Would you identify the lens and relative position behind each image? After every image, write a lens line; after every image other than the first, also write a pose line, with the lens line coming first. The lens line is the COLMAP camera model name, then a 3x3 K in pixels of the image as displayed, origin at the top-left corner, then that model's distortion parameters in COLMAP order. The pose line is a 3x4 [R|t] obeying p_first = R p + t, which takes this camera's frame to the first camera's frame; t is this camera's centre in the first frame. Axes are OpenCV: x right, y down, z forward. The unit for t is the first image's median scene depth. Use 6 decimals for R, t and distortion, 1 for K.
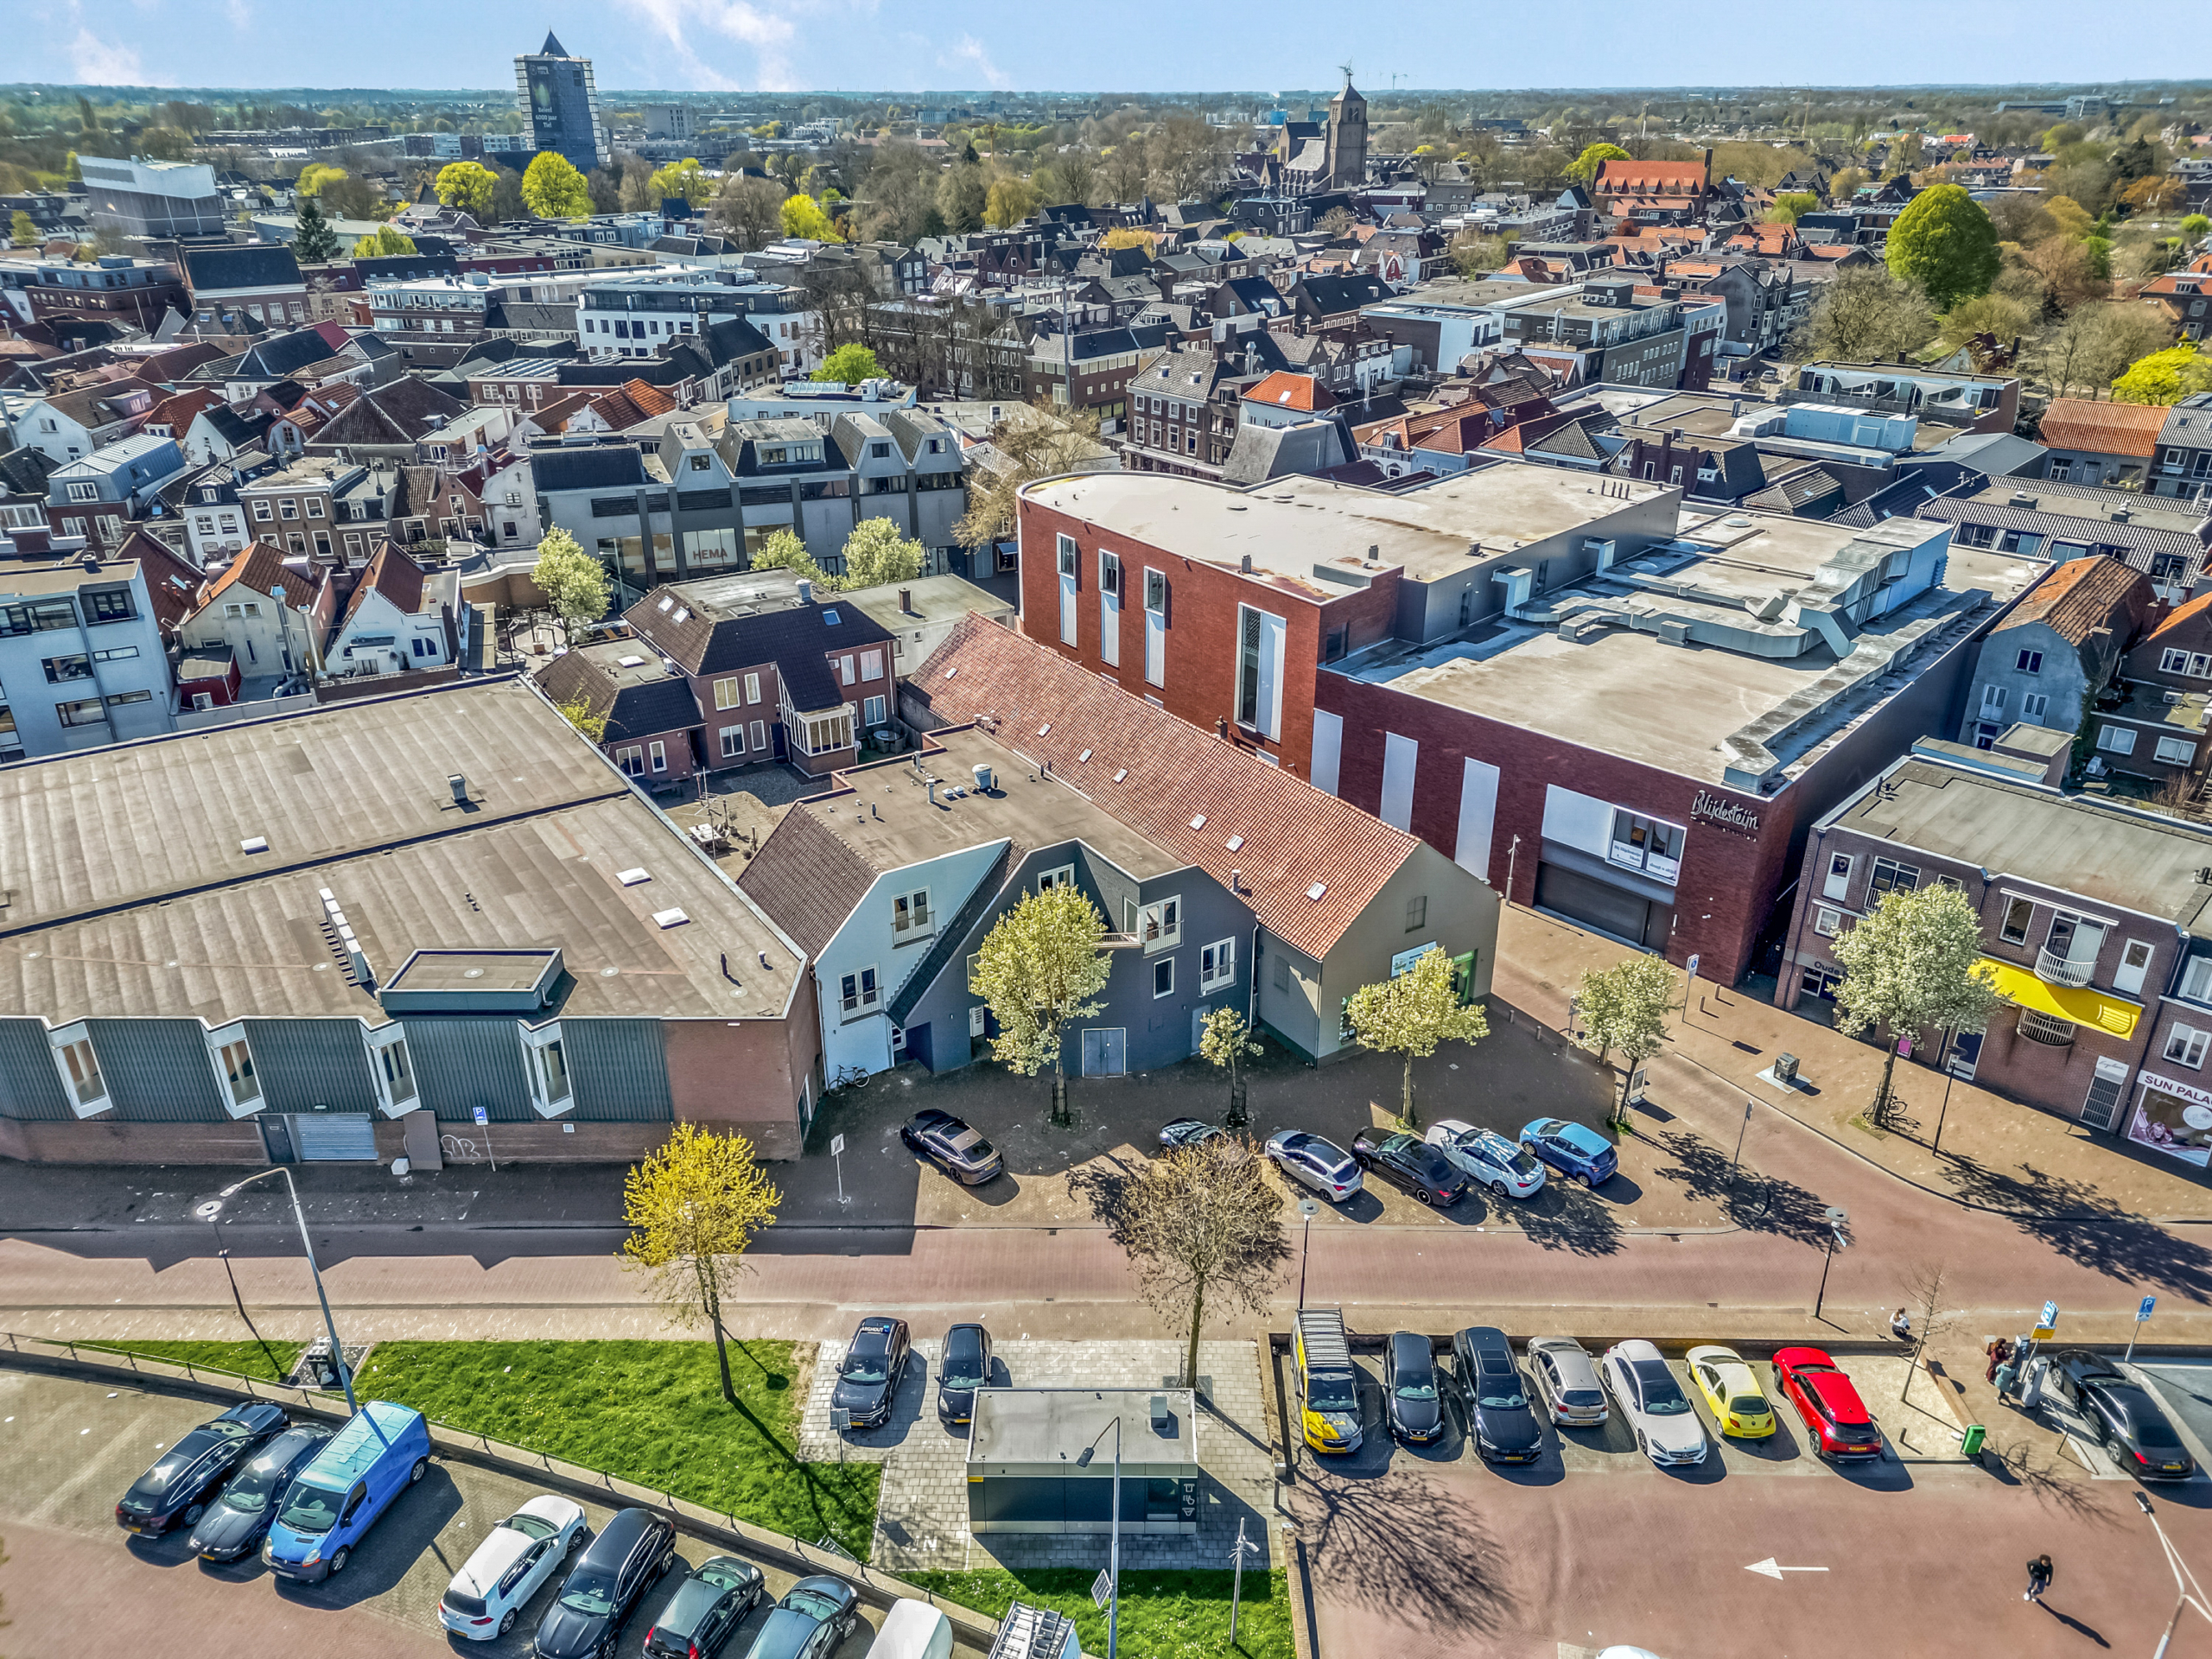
lens RADIAL K [[1520.2, 0, 1107.6], [0, 1520.2, 815.3], [0, 0, 1]] dist [0.128513, -0.172110]
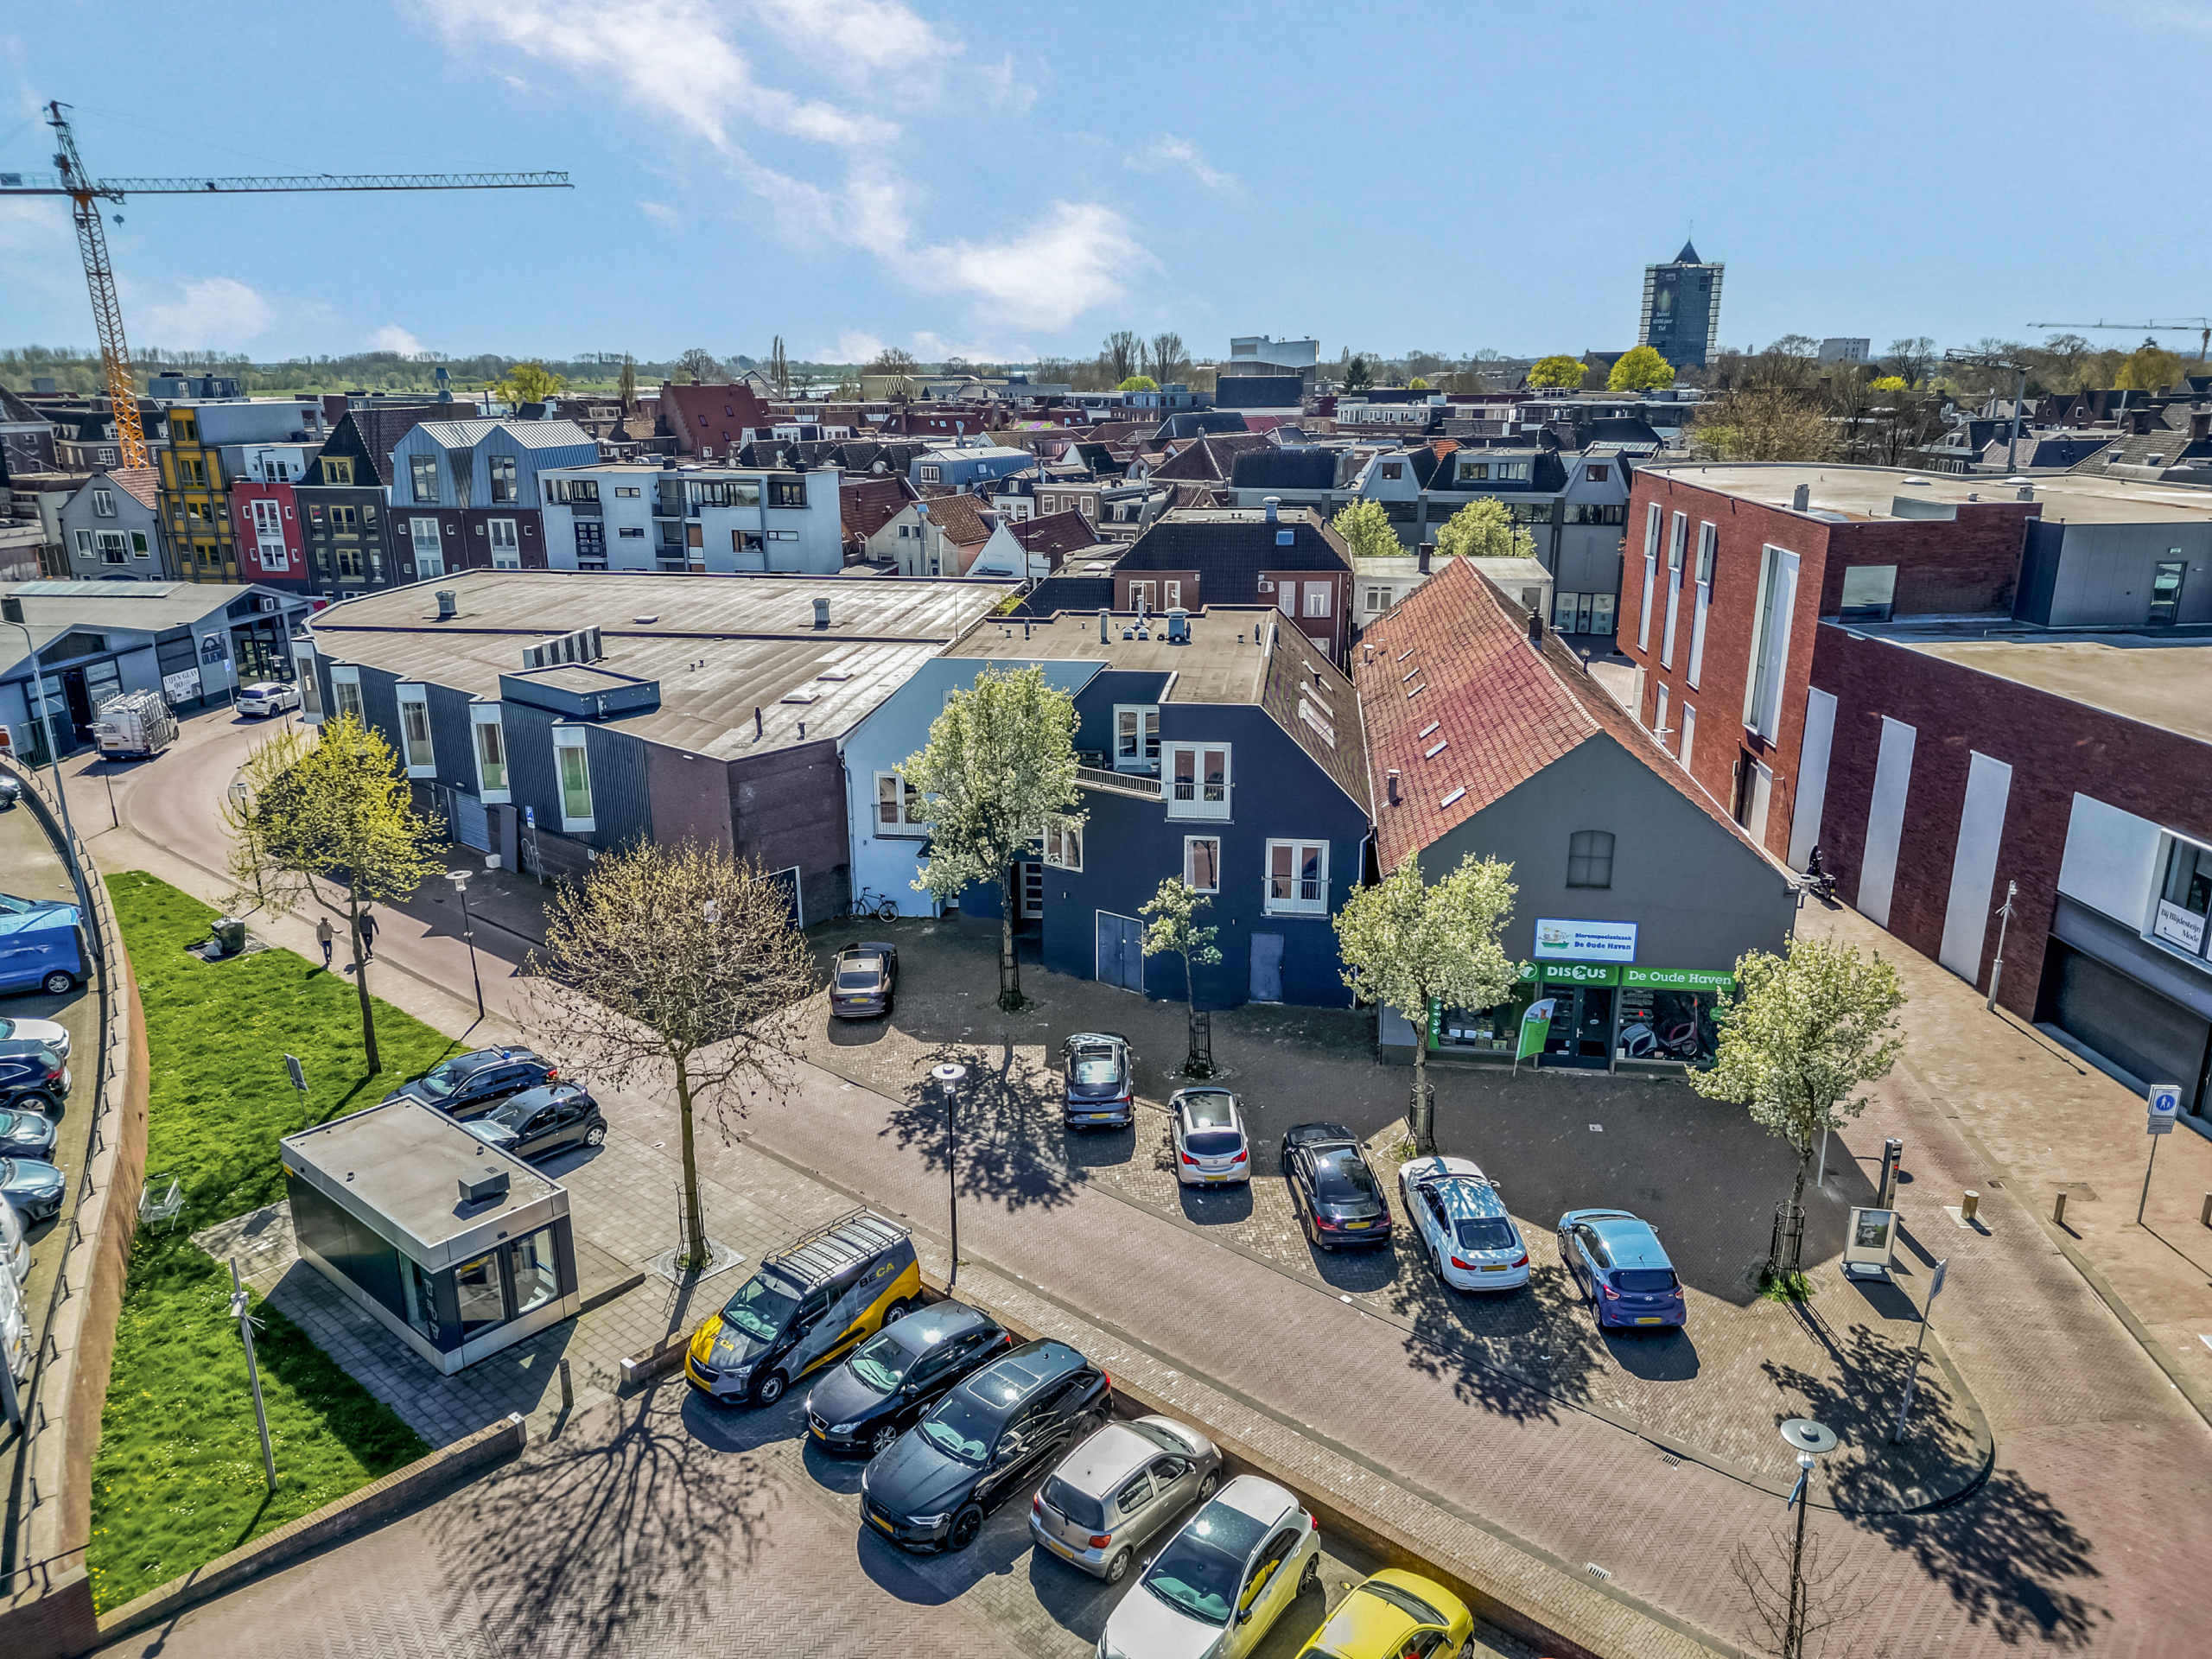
lens RADIAL K [[1520.2, 0, 1107.6], [0, 1520.2, 815.3], [0, 0, 1]] dist [0.128513, -0.172110]
pose [[0.763318, 0.181737, -0.619933, 0.363413], [-0.270162, 0.961474, -0.050787, 0.109748], [0.586820, 0.206249, 0.783009, 0.341426]]
